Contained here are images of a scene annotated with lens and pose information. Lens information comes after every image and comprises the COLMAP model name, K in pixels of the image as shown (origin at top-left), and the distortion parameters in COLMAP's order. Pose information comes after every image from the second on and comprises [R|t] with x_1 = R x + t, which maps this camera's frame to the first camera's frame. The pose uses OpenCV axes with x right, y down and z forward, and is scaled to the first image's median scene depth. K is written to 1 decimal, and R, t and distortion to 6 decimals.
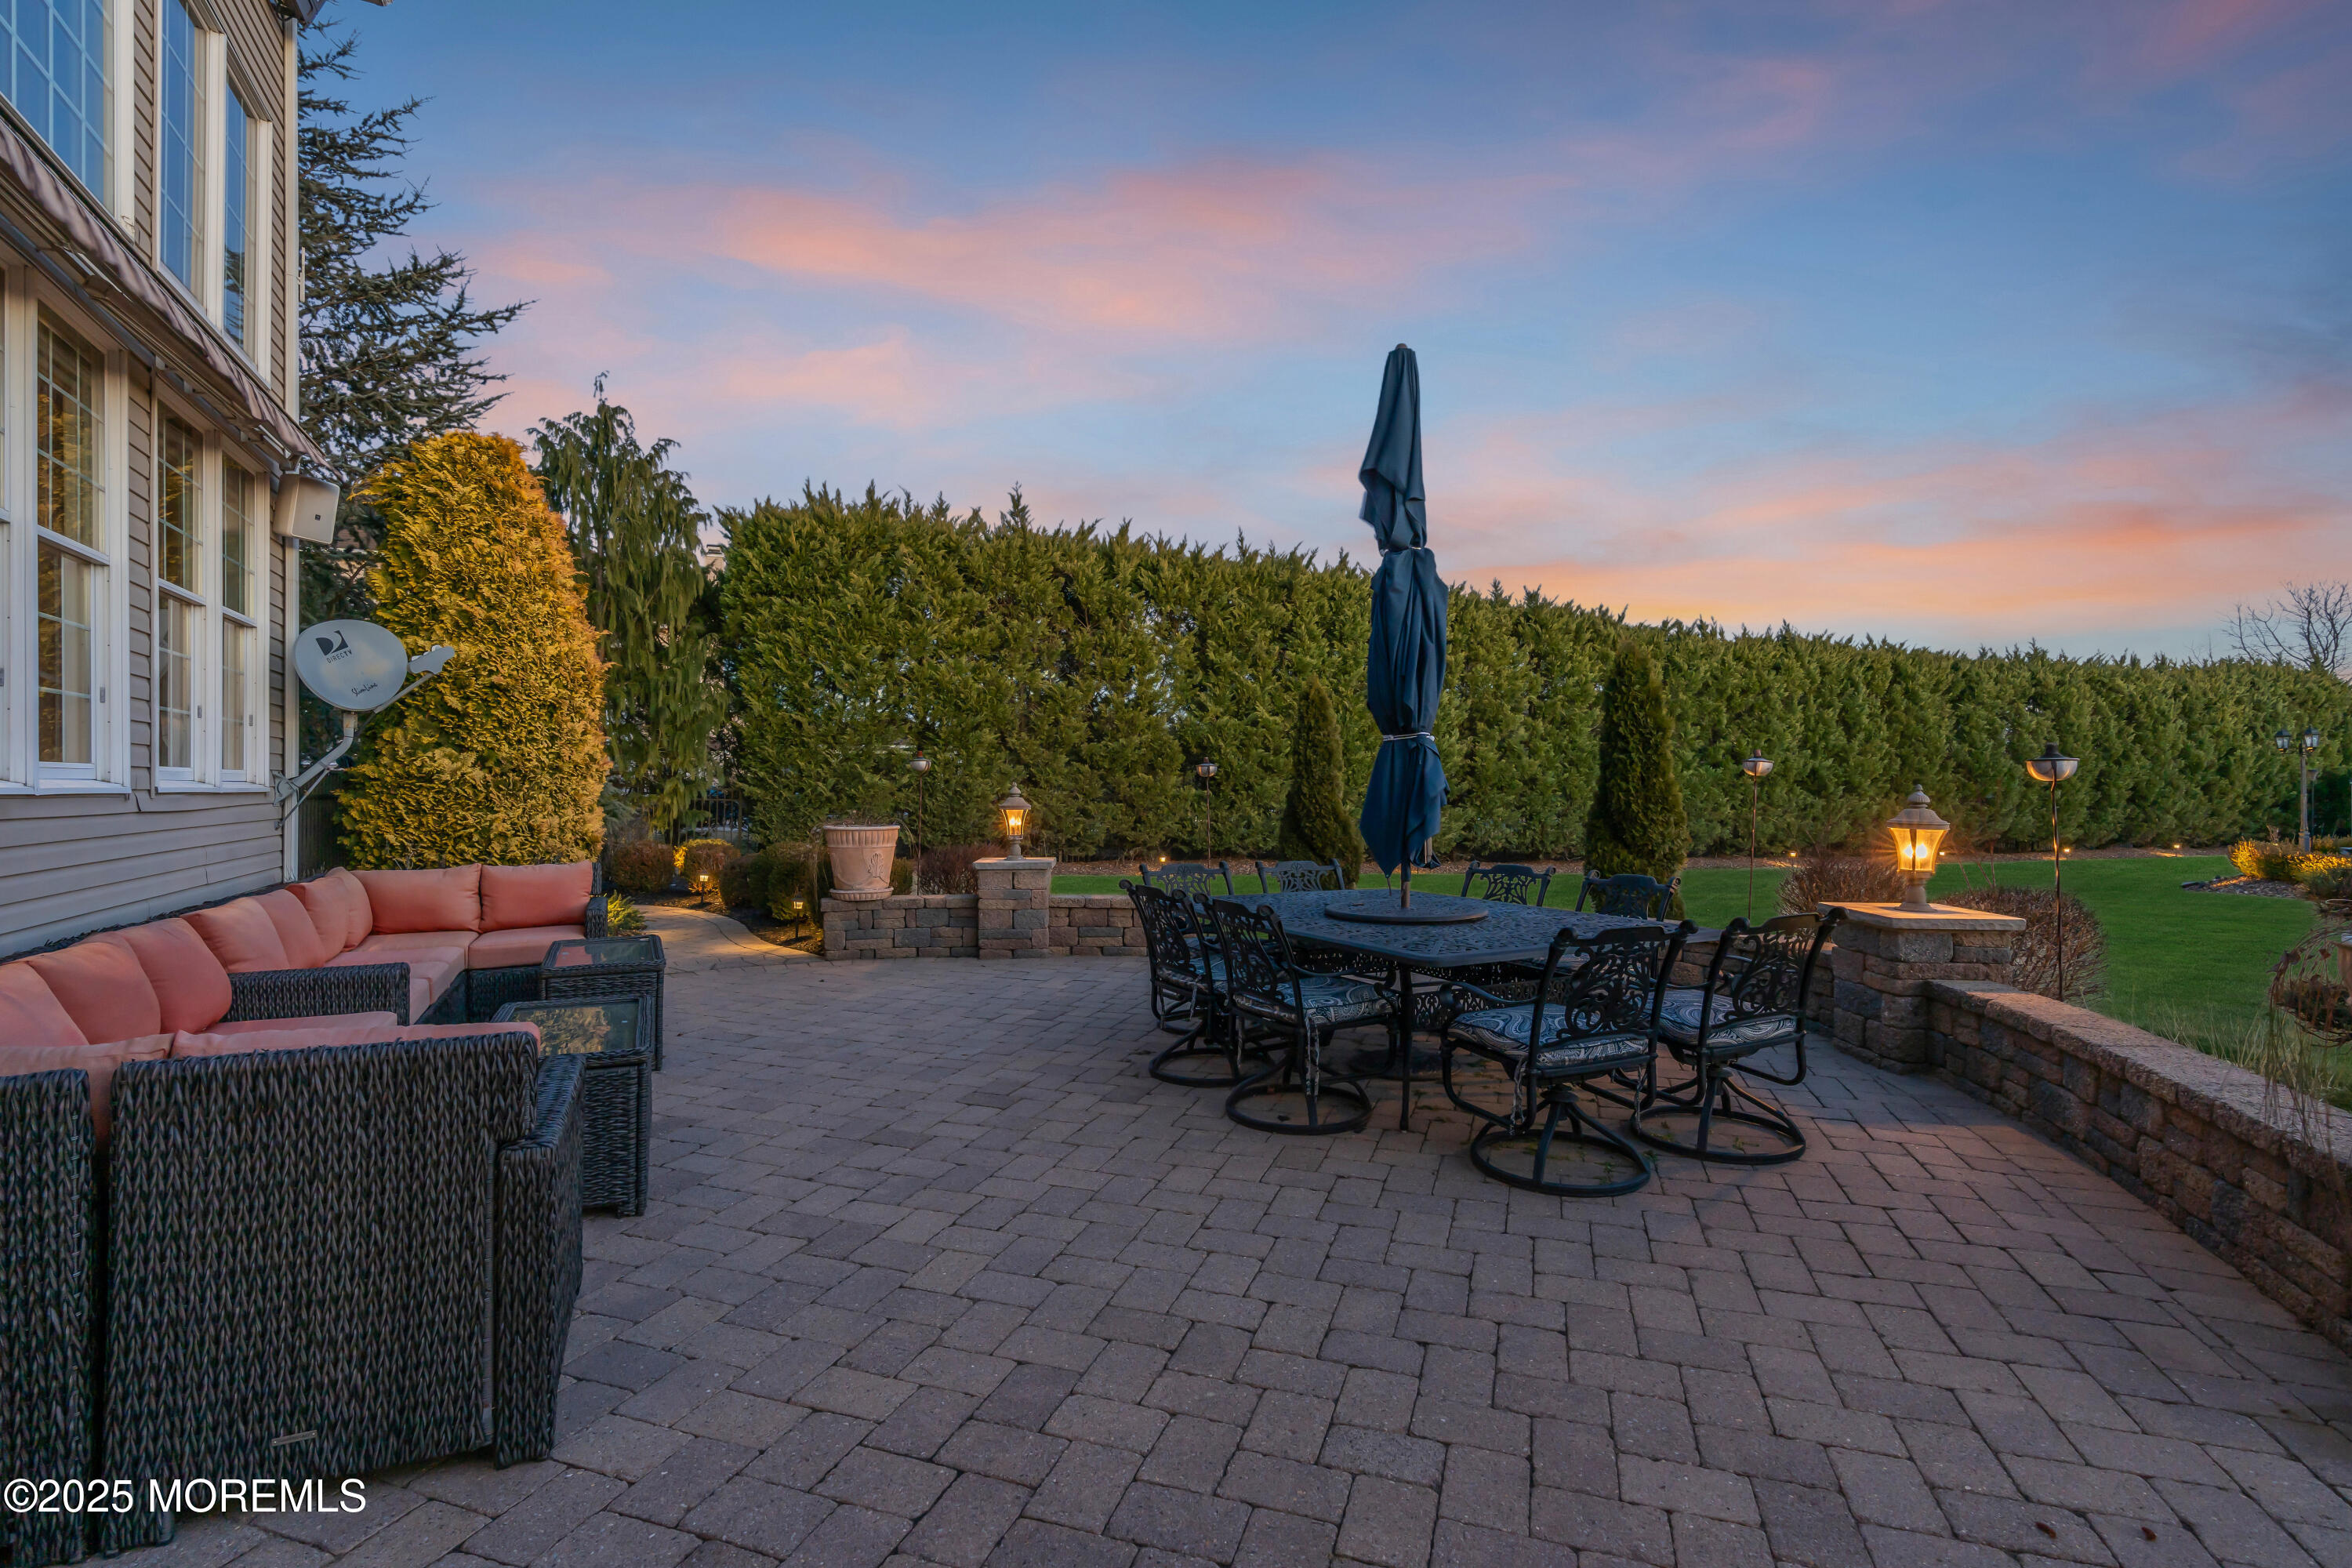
lens RADIAL K [[1048.0, 0, 1156.1], [0, 1048.0, 779.1], [0, 0, 1]] dist [-0.013116, 0.008768]
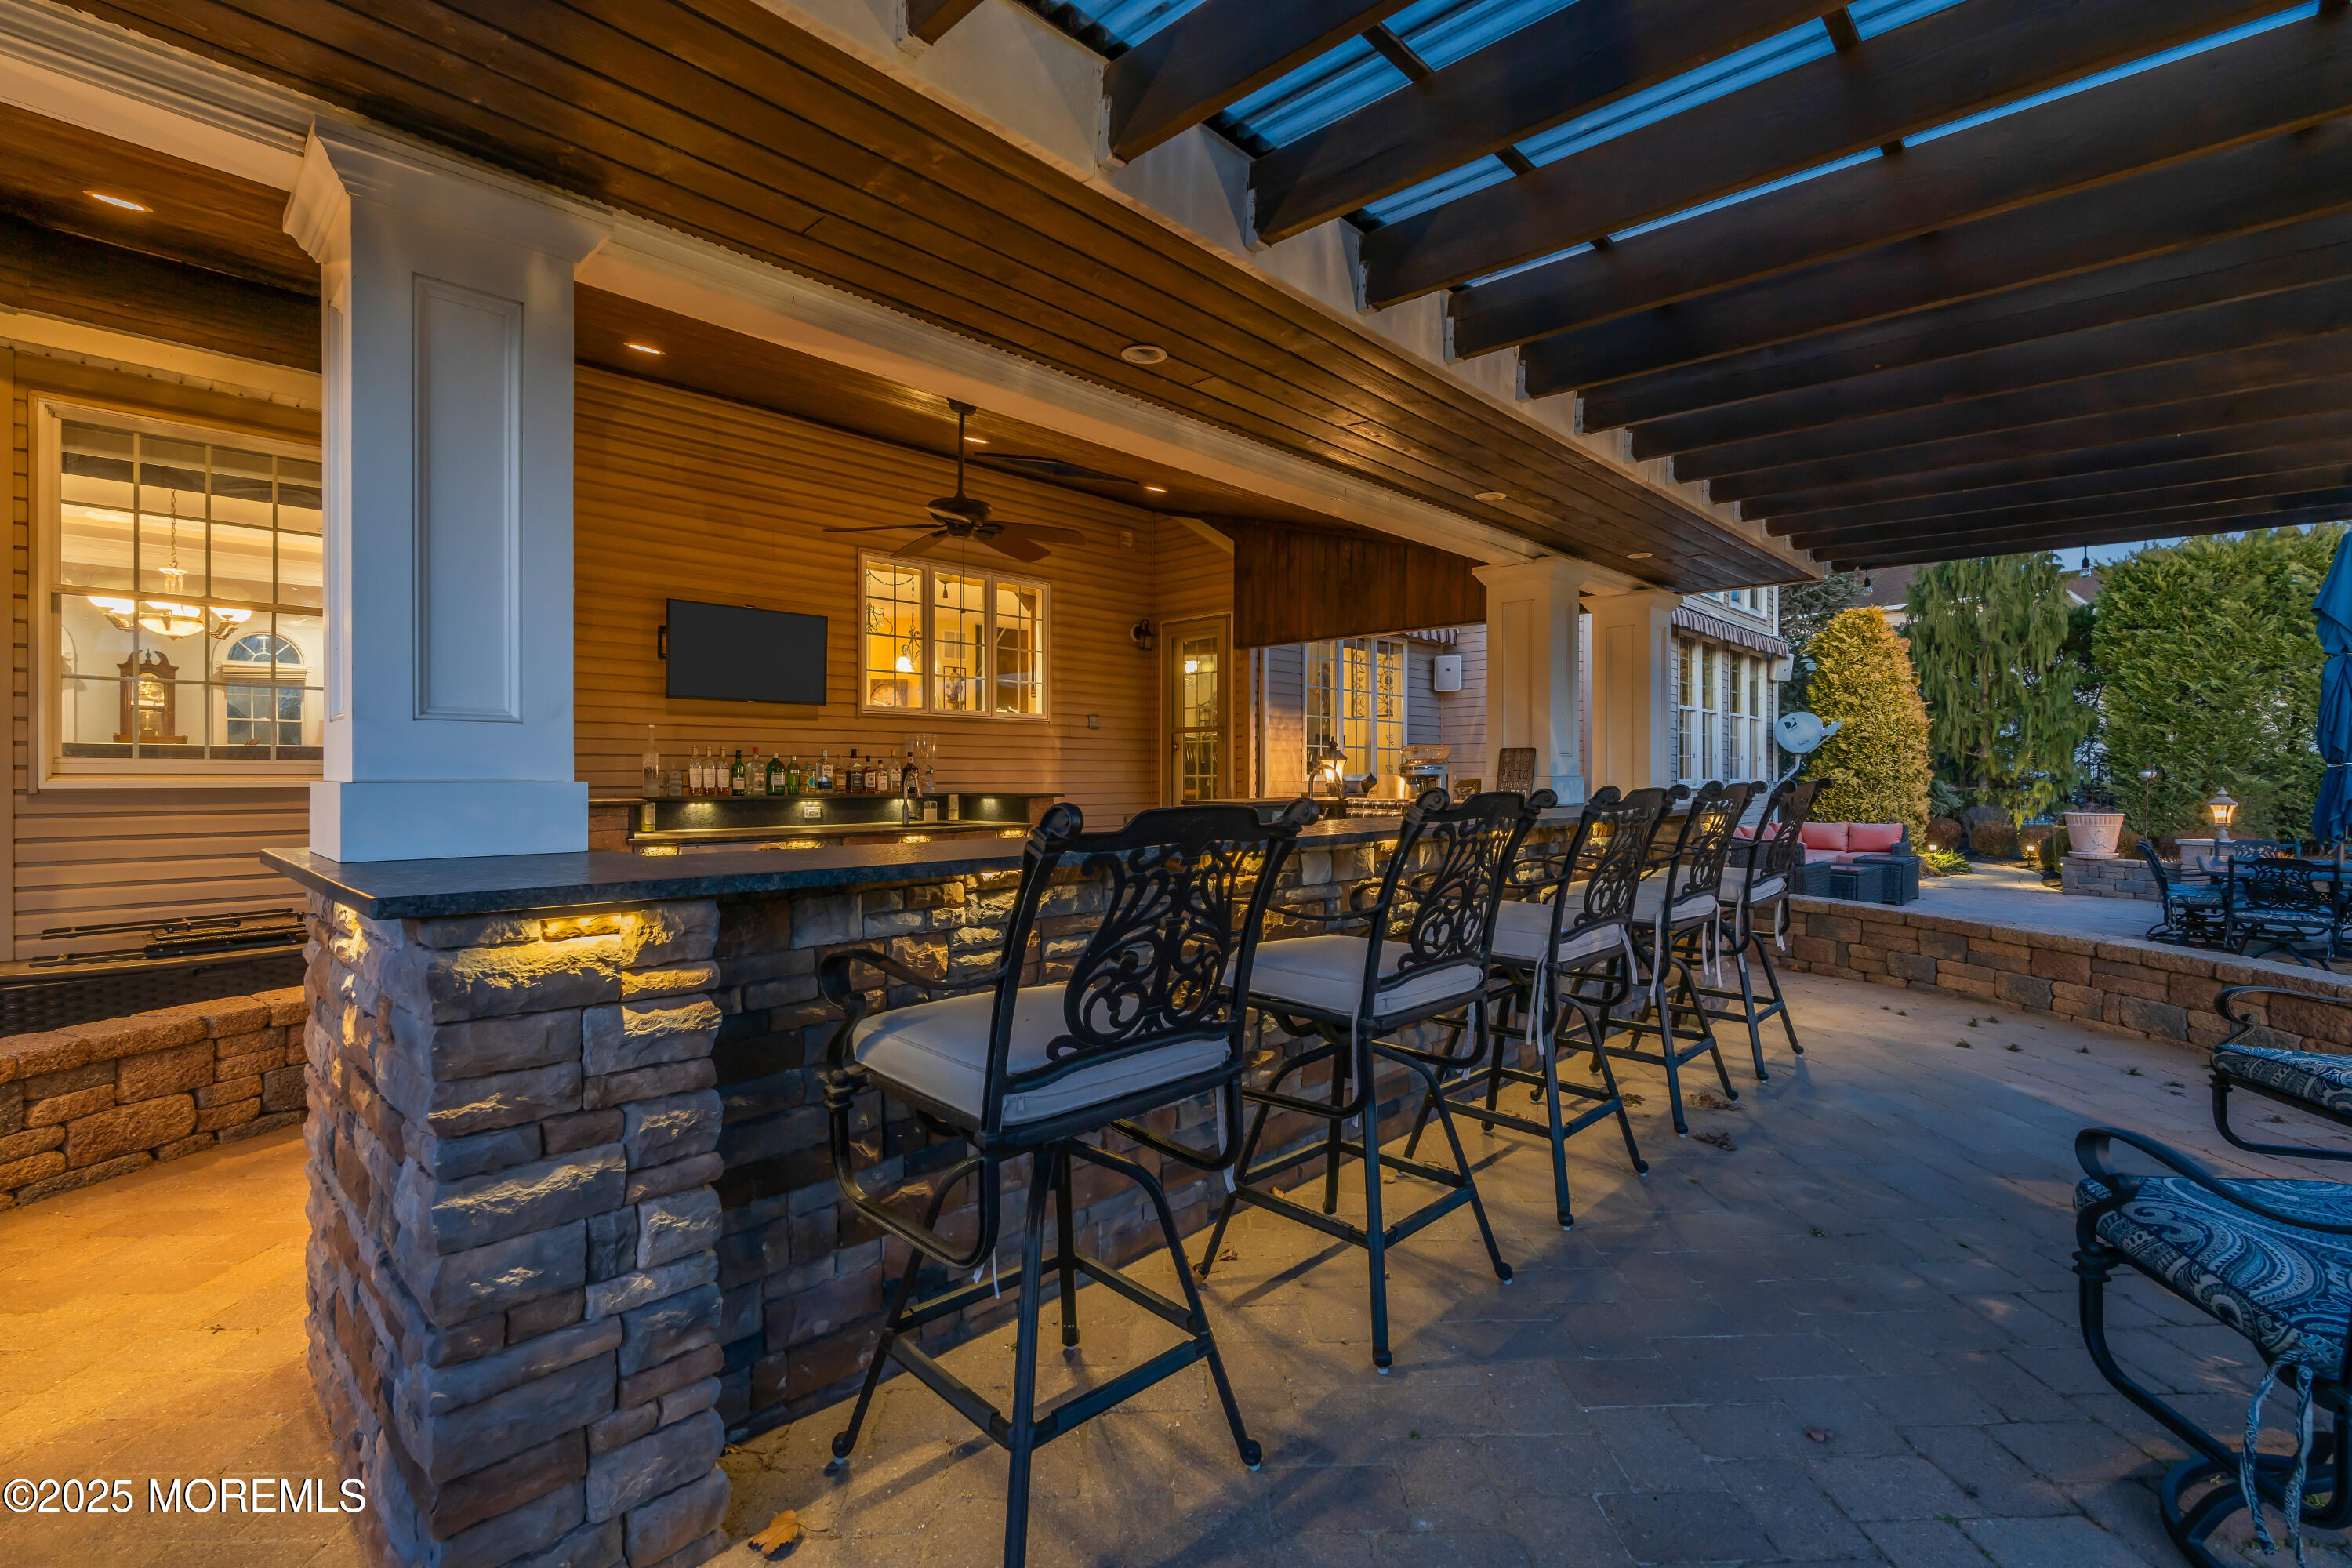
lens RADIAL K [[1048.0, 0, 1156.1], [0, 1048.0, 779.1], [0, 0, 1]] dist [-0.013116, 0.008768]
pose [[0.316836, 0.004414, -0.948470, 0.789793], [0.004647, 0.999970, 0.006206, -0.024249], [0.948469, -0.006374, 0.316806, -0.878149]]
